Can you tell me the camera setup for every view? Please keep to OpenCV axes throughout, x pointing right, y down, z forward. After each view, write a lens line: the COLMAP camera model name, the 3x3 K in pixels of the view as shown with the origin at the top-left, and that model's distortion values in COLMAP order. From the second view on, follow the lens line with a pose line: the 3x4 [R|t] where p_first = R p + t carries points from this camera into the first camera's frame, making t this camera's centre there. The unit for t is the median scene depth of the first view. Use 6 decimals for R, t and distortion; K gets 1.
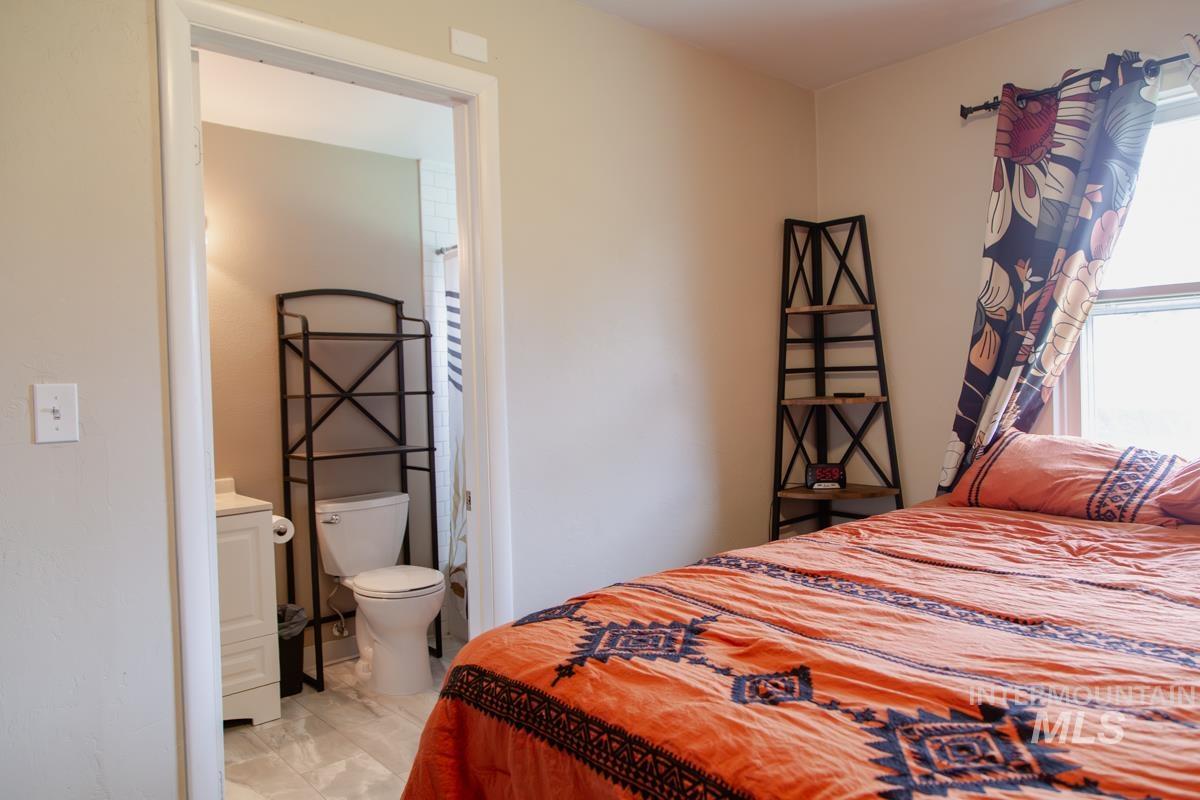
lens RADIAL K [[801.7, 0, 603.1], [0, 801.7, 397.3], [0, 0, 1]] dist [0.014911, -0.003849]
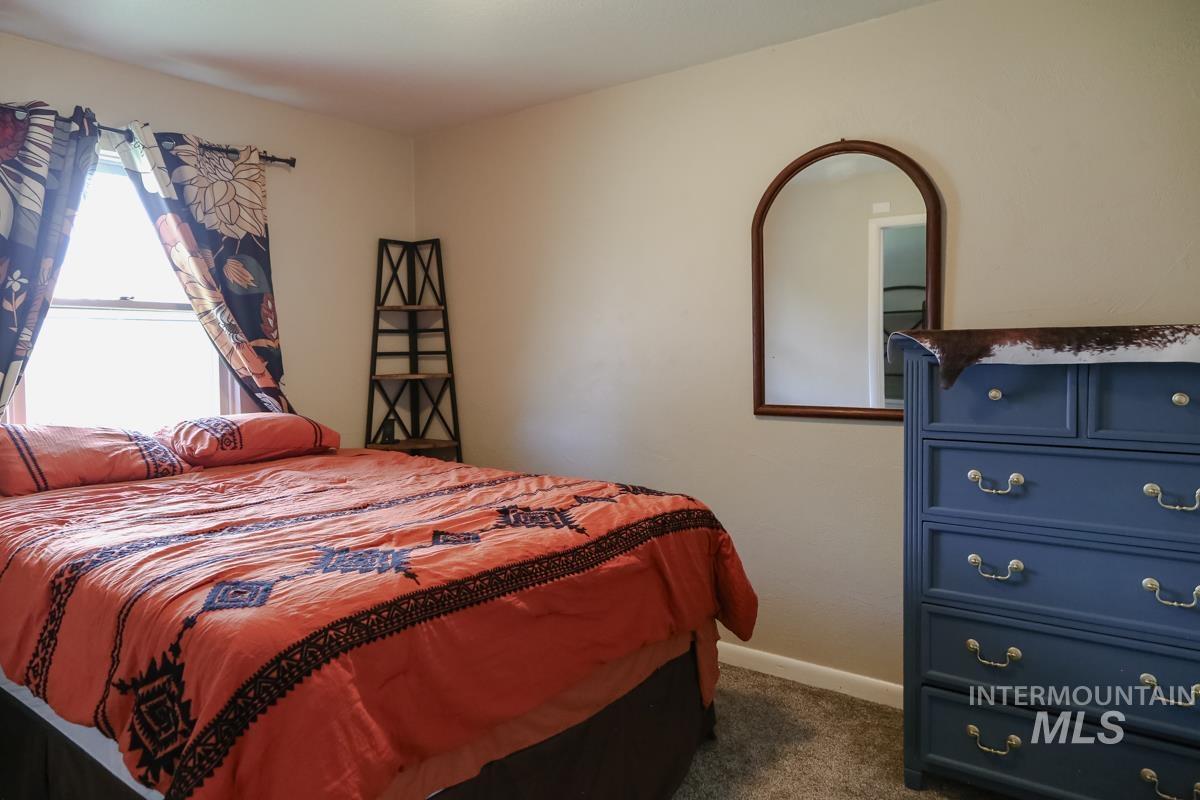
lens RADIAL K [[801.7, 0, 592.3], [0, 801.7, 401.6], [0, 0, 1]] dist [0.014911, -0.003849]
pose [[-0.184362, -0.025474, 0.982528, -0.559680], [0.035770, 0.998828, 0.032609, 0.007060], [-0.982207, 0.041157, -0.183234, 0.369704]]
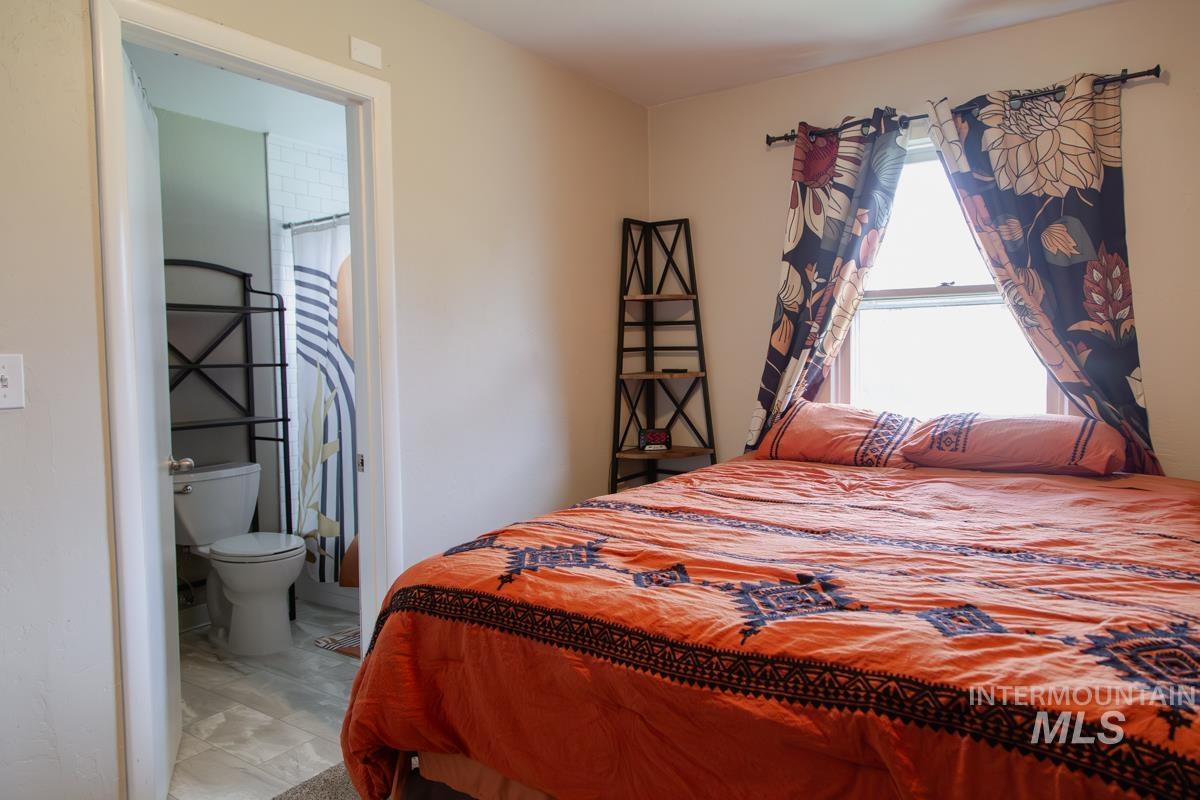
lens RADIAL K [[801.7, 0, 602.3], [0, 801.7, 398.8], [0, 0, 1]] dist [0.014911, -0.003849]
pose [[0.969874, -0.000425, 0.243607, -0.085167], [-0.007901, 0.999417, 0.033201, 0.000029], [-0.243479, -0.034126, 0.969306, -0.121054]]
